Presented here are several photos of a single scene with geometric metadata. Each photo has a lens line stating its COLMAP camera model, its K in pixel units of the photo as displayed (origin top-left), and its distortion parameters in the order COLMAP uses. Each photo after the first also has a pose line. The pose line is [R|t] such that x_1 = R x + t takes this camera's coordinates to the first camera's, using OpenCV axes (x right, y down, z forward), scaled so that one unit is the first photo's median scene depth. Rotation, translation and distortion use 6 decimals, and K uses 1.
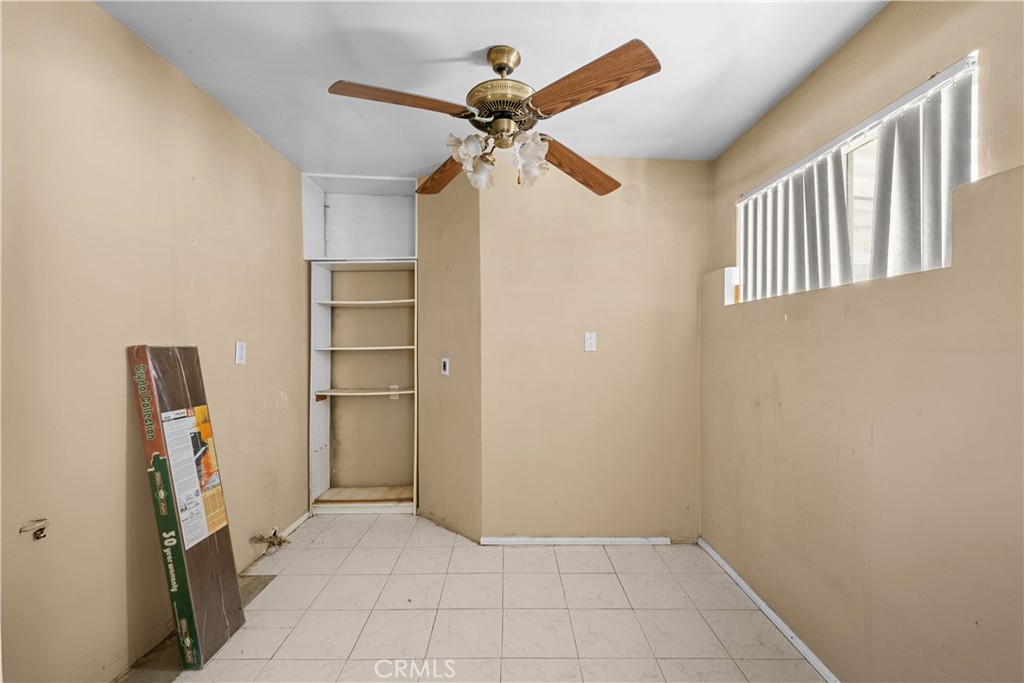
lens RADIAL K [[431.2, 0, 510.2], [0, 431.2, 336.7], [0, 0, 1]] dist [-0.000317, -0.000590]
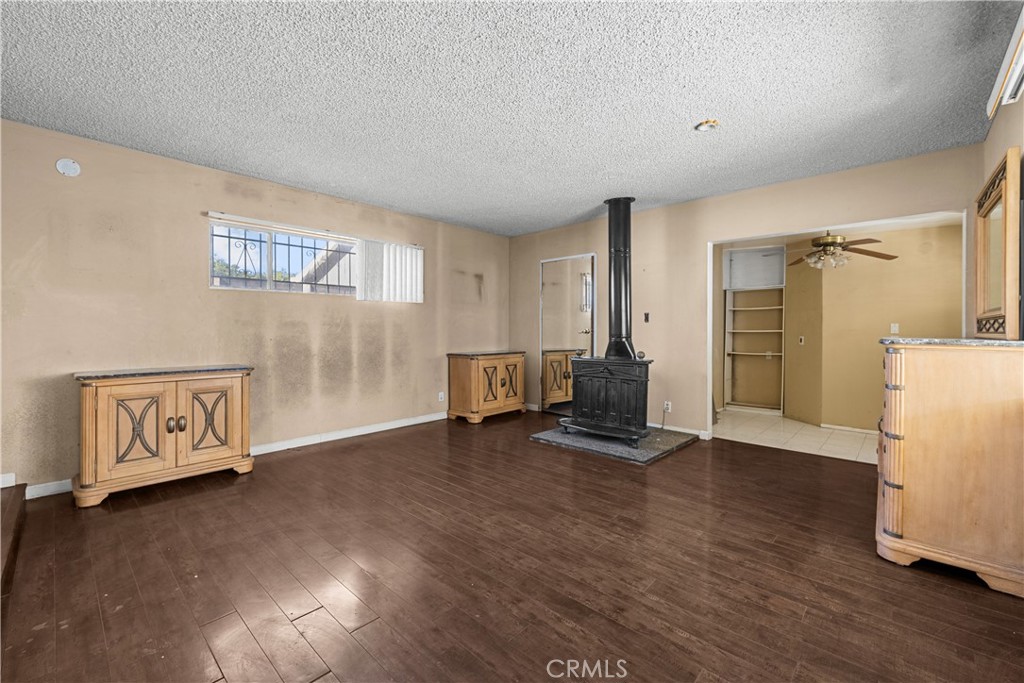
lens RADIAL K [[431.2, 0, 510.2], [0, 431.2, 336.7], [0, 0, 1]] dist [-0.000317, -0.000590]
pose [[0.740074, 0.016363, -0.672327, 0.172248], [0.007652, 0.999434, 0.032747, -0.022370], [0.672482, -0.029380, 0.739530, -1.232097]]
